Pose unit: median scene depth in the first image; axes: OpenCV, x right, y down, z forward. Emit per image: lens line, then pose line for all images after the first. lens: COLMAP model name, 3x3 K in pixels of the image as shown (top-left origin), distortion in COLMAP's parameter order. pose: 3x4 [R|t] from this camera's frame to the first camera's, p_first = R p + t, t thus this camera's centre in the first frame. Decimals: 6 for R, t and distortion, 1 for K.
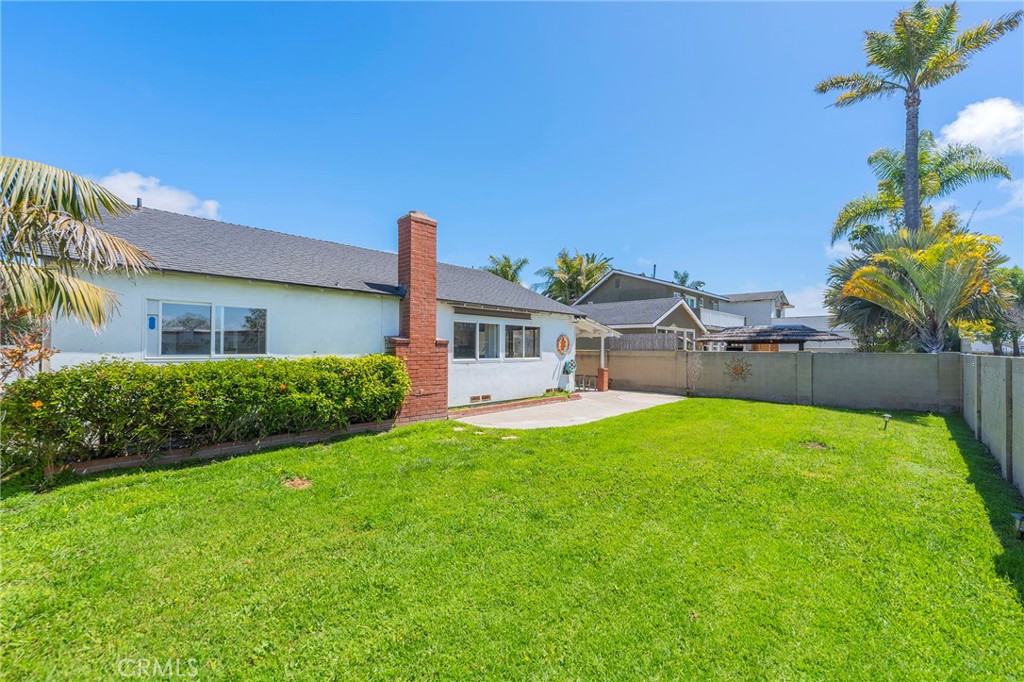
lens RADIAL K [[415.4, 0, 513.6], [0, 415.4, 349.8], [0, 0, 1]] dist [-0.000976, -0.000133]
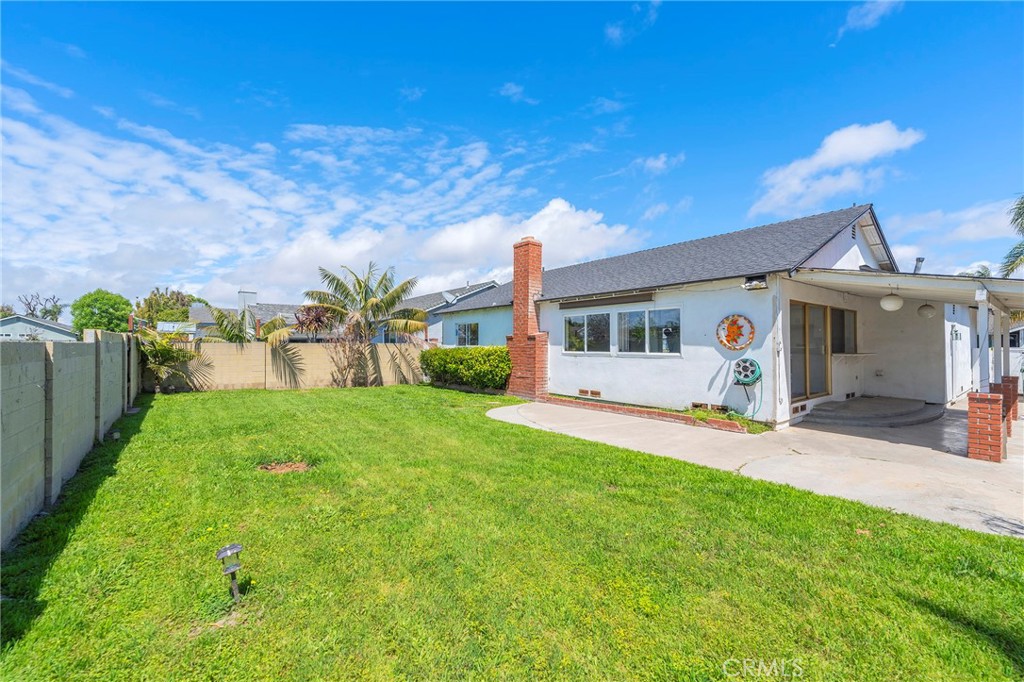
lens RADIAL K [[415.4, 0, 513.6], [0, 415.4, 349.8], [0, 0, 1]] dist [-0.000976, -0.000133]
pose [[-0.144685, 0.009475, -0.989432, 0.896885], [0.000355, 0.999955, 0.009524, 0.007674], [0.989478, 0.001026, -0.144681, 0.965359]]
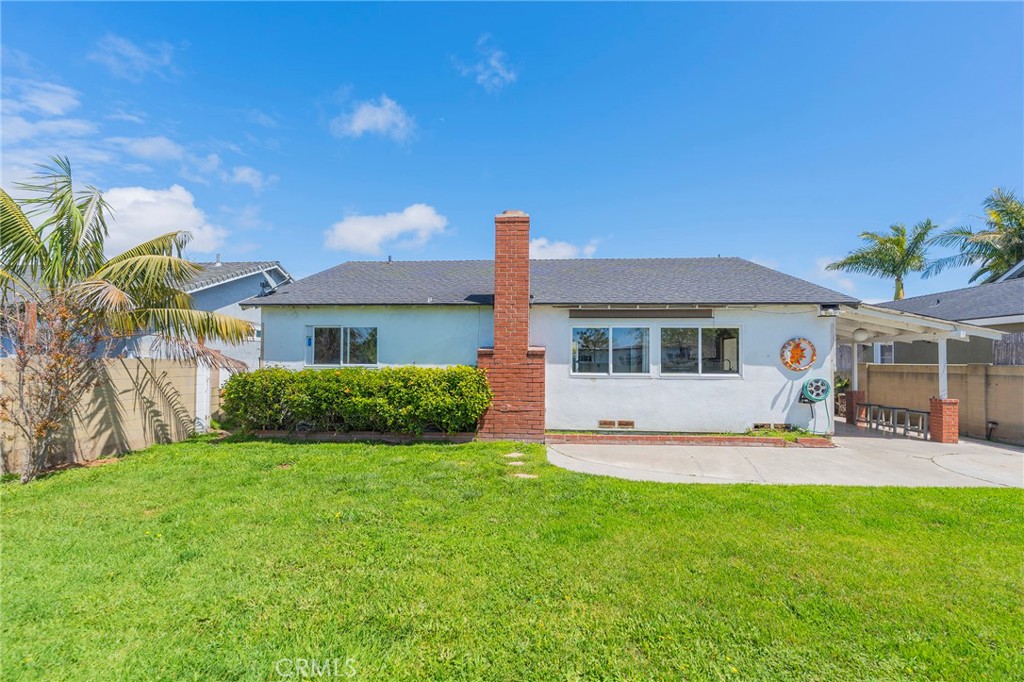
lens RADIAL K [[415.4, 0, 515.1], [0, 415.4, 358.4], [0, 0, 1]] dist [-0.002145, -0.000300]
pose [[0.635678, -0.005695, -0.771933, 0.402788], [-0.005218, 0.999918, -0.011673, 0.003570], [0.771937, 0.011448, 0.635596, 0.356553]]
